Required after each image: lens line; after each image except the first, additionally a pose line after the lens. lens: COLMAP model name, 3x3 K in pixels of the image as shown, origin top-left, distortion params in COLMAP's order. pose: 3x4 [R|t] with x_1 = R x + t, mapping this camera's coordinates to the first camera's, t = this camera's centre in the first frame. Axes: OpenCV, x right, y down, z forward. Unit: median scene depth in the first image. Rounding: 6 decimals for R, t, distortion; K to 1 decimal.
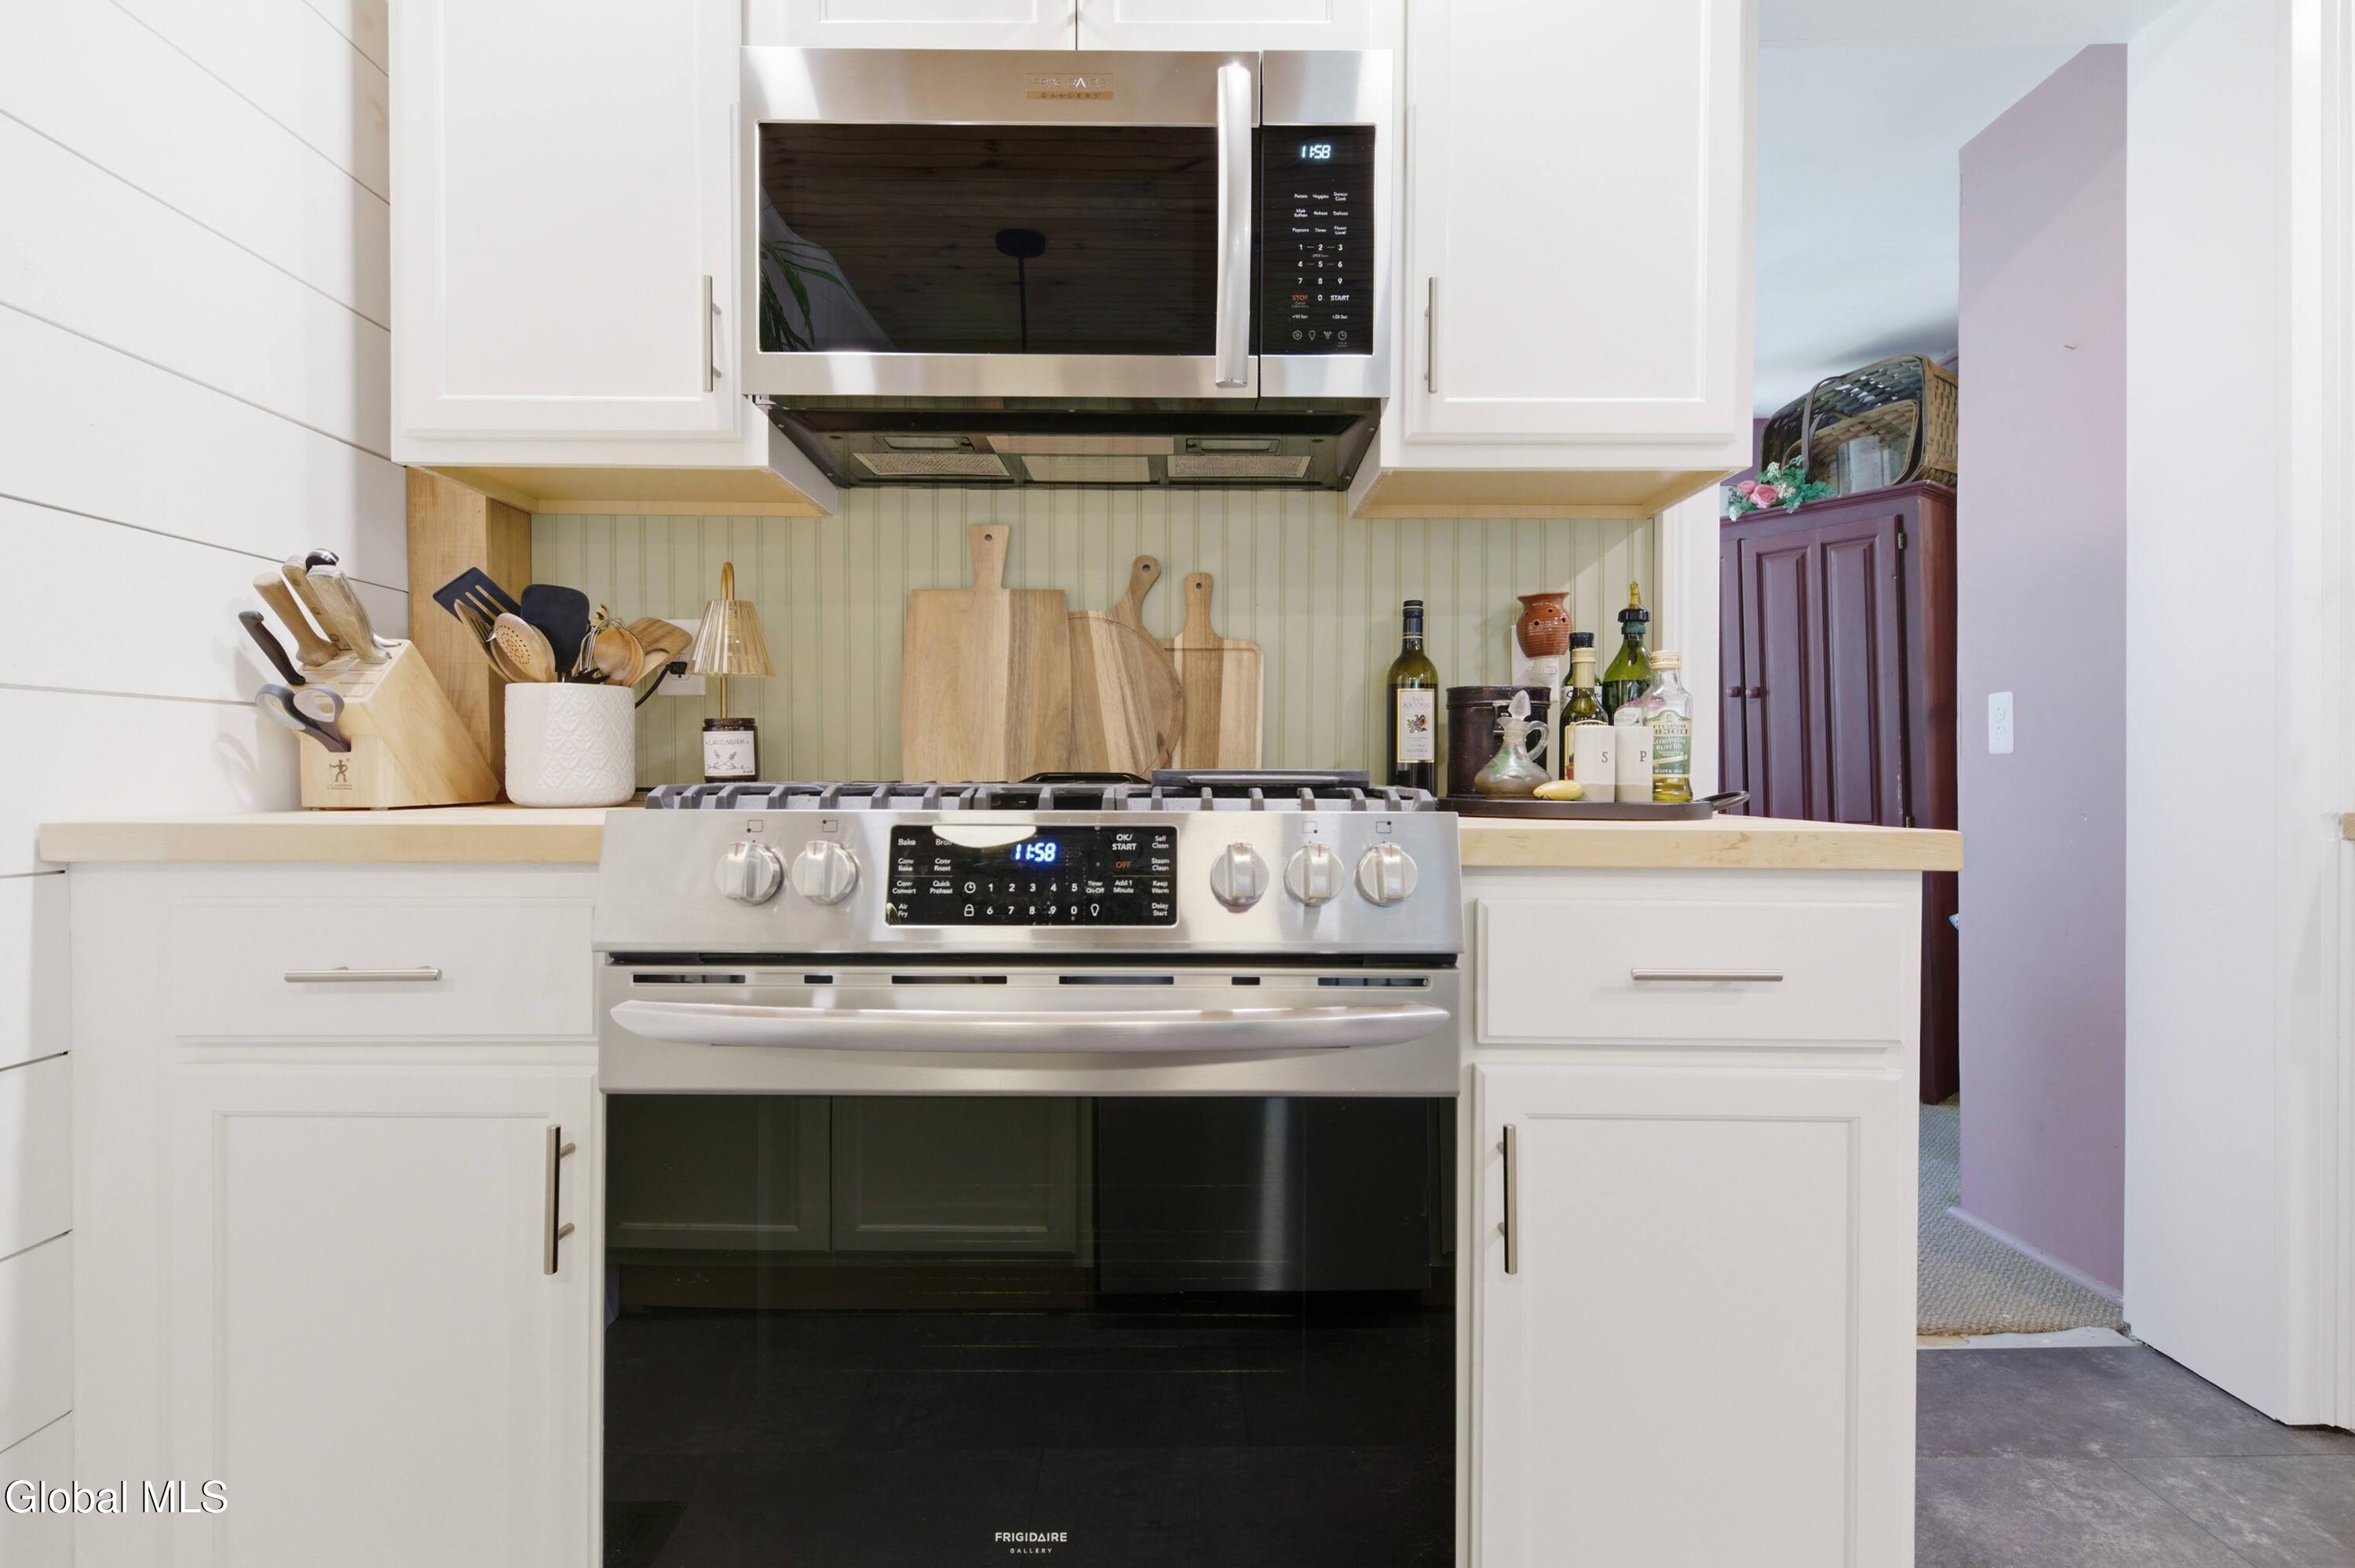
lens RADIAL K [[1141.1, 0, 1177.5], [0, 1141.1, 784.0], [0, 0, 1]] dist [0.003315, -0.000359]
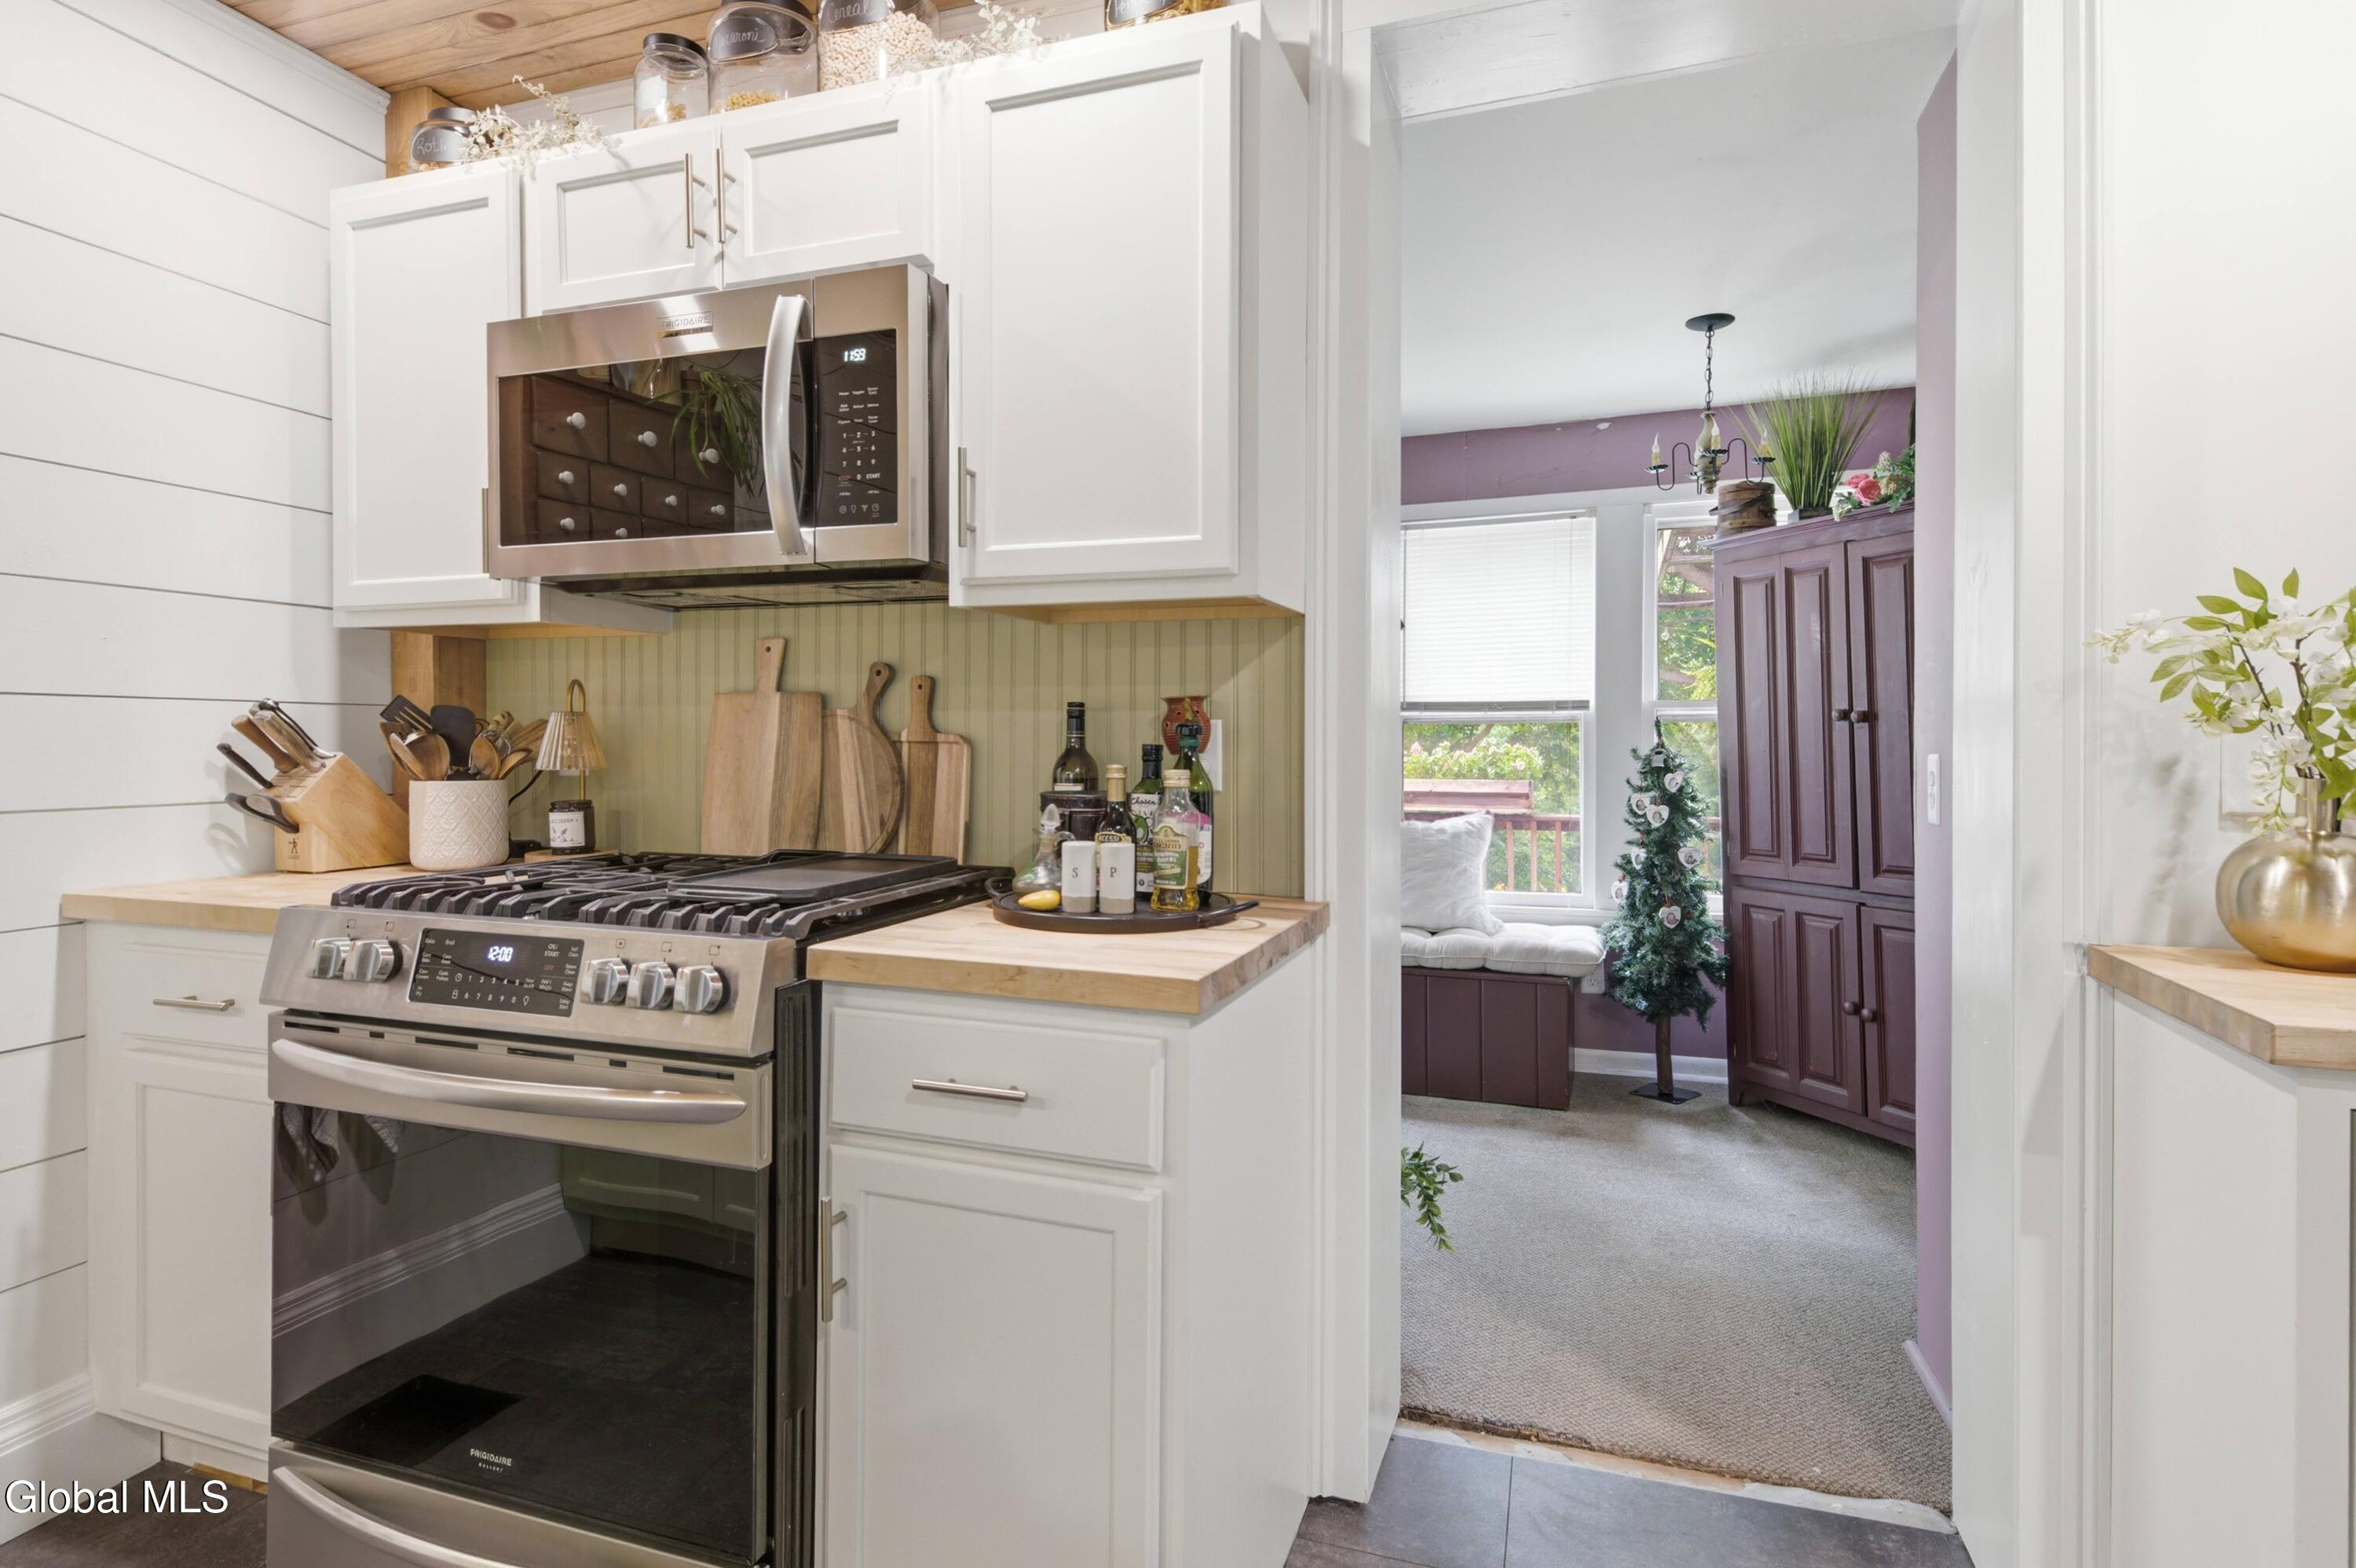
lens RADIAL K [[1171.8, 0, 1183.8], [0, 1171.8, 749.9], [0, 0, 1]] dist [0.004397, 0.000241]
pose [[0.946404, 0.005284, -0.322943, 0.784104], [-0.005181, 0.999986, 0.001180, -0.135296], [0.322945, 0.000556, 0.946418, -0.042516]]
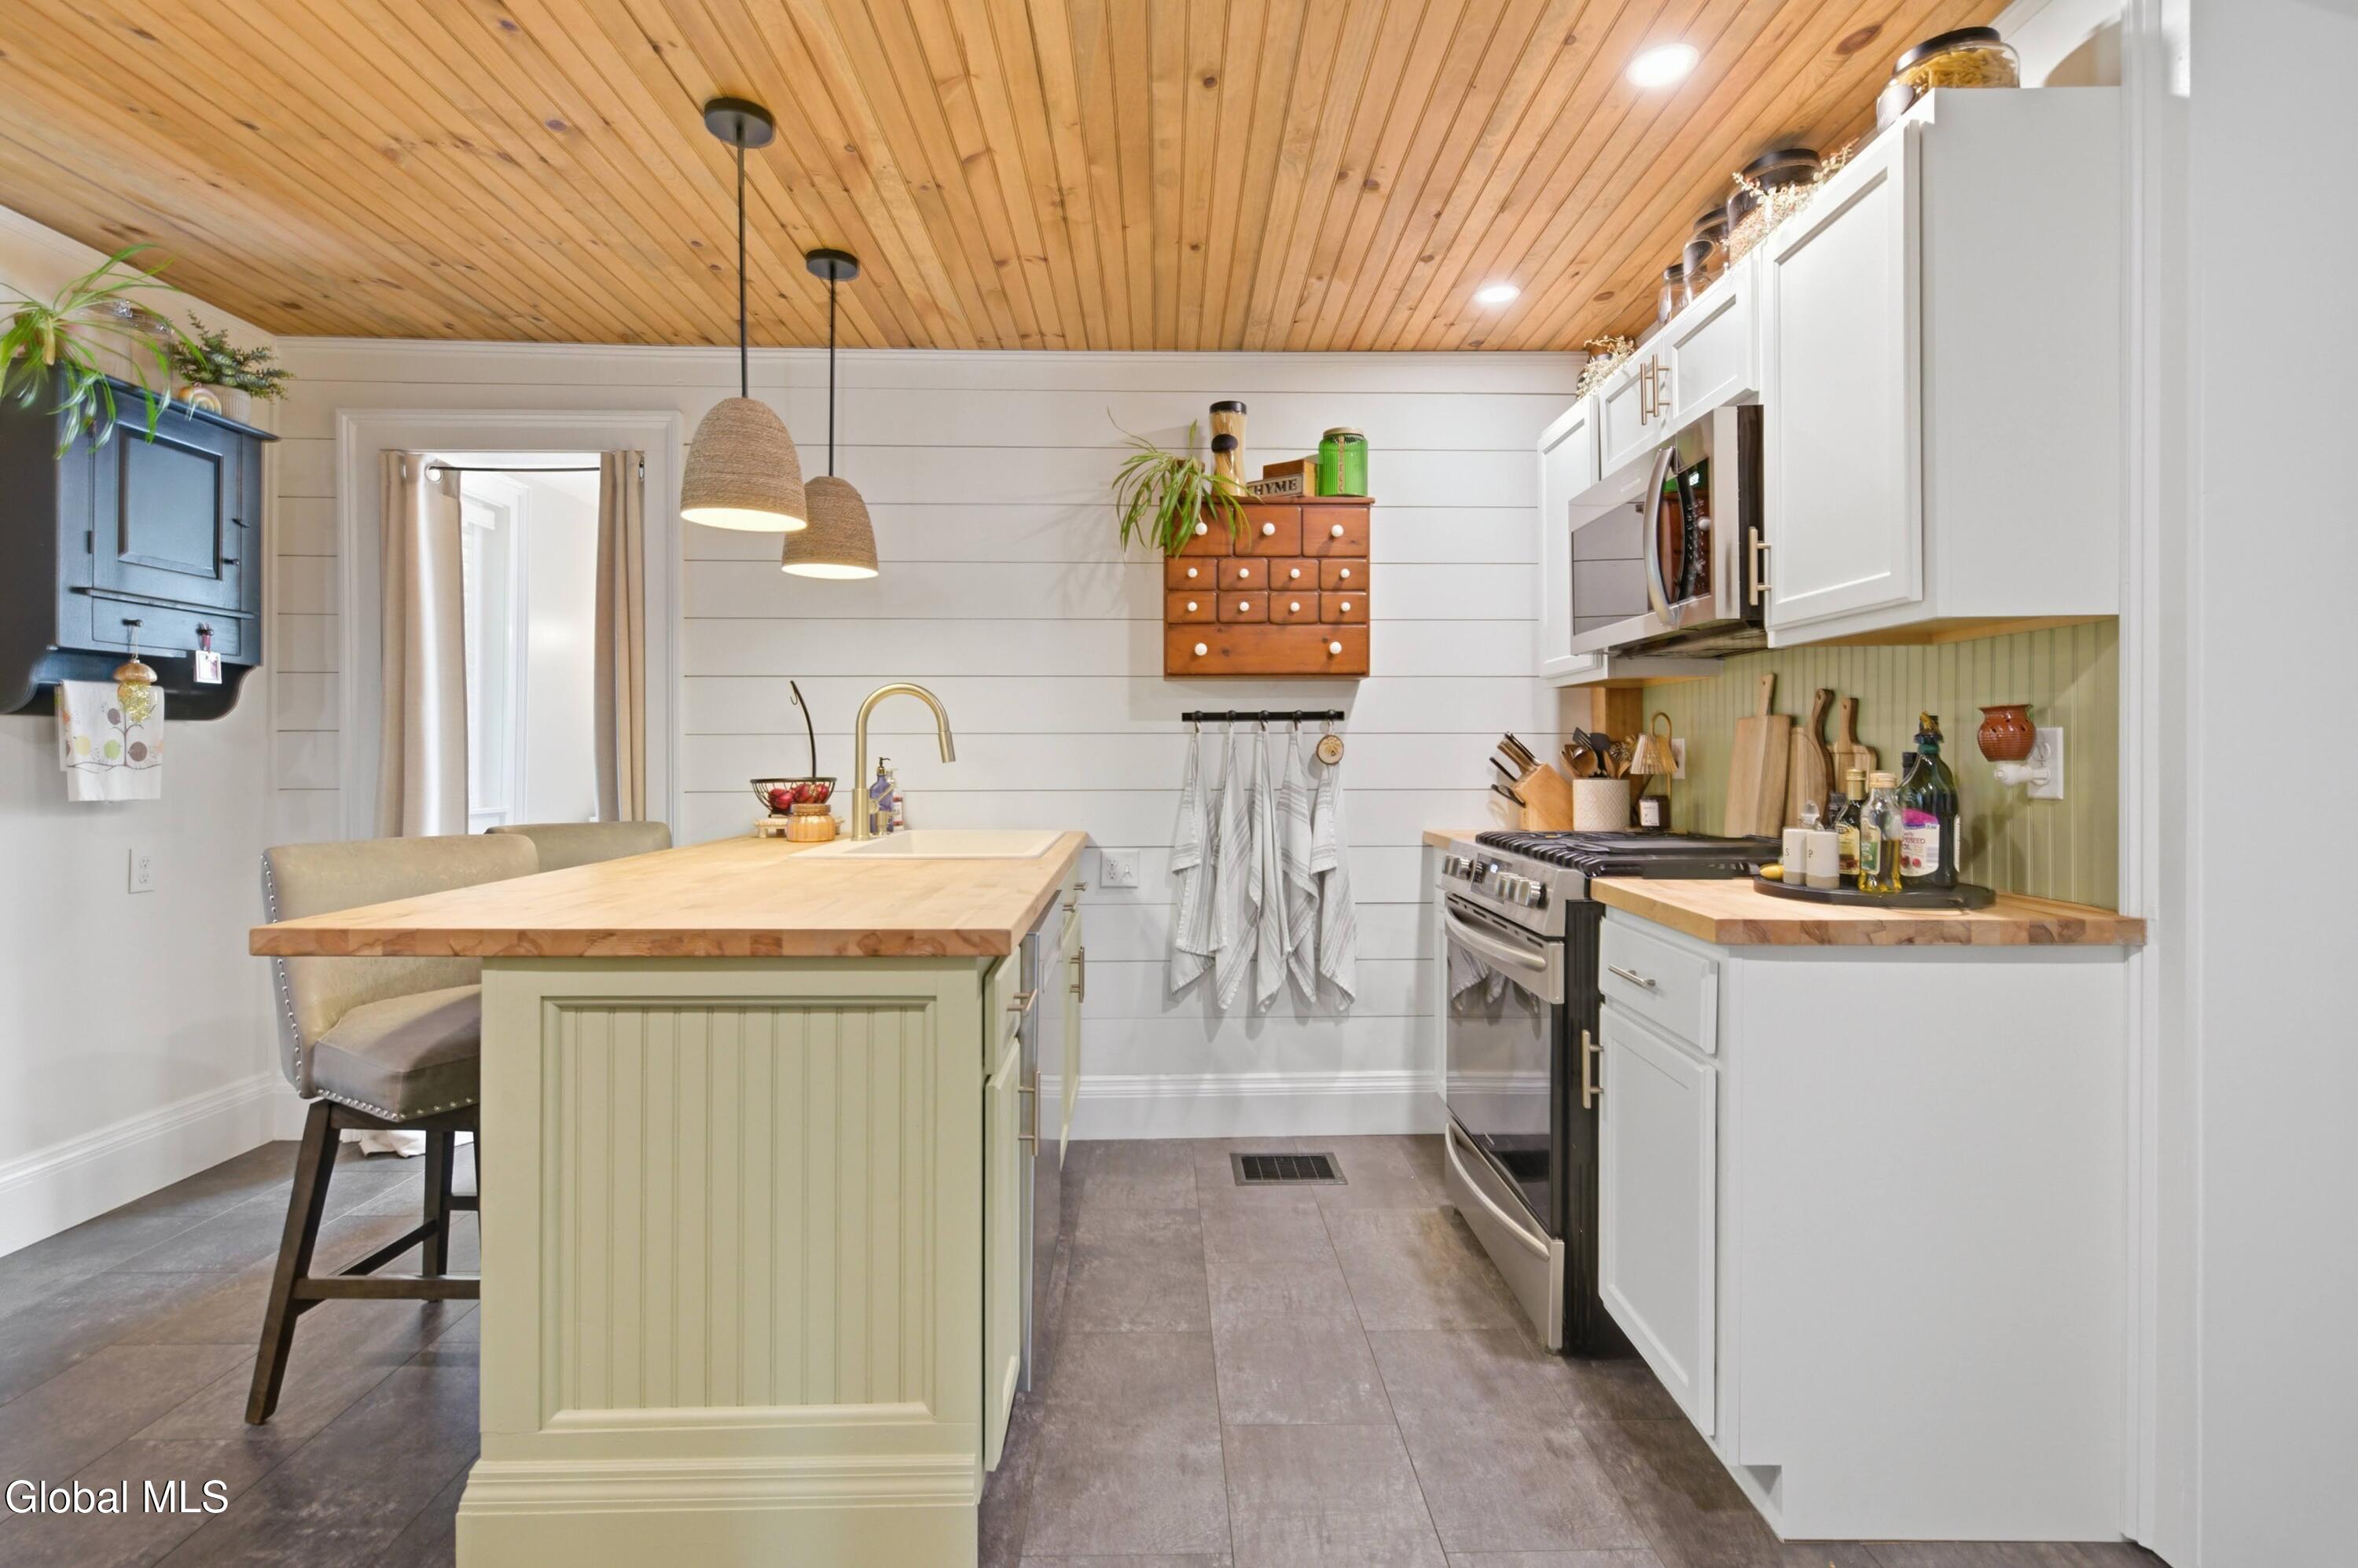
lens RADIAL K [[1097.6, 0, 1179.0], [0, 1097.6, 784.0], [0, 0, 1]] dist [0.000627, -0.000483]
pose [[0.006318, 0.022127, -0.999735, 1.628003], [-0.004647, 0.999745, 0.022098, -0.126752], [0.999969, 0.004506, 0.006420, 0.212173]]
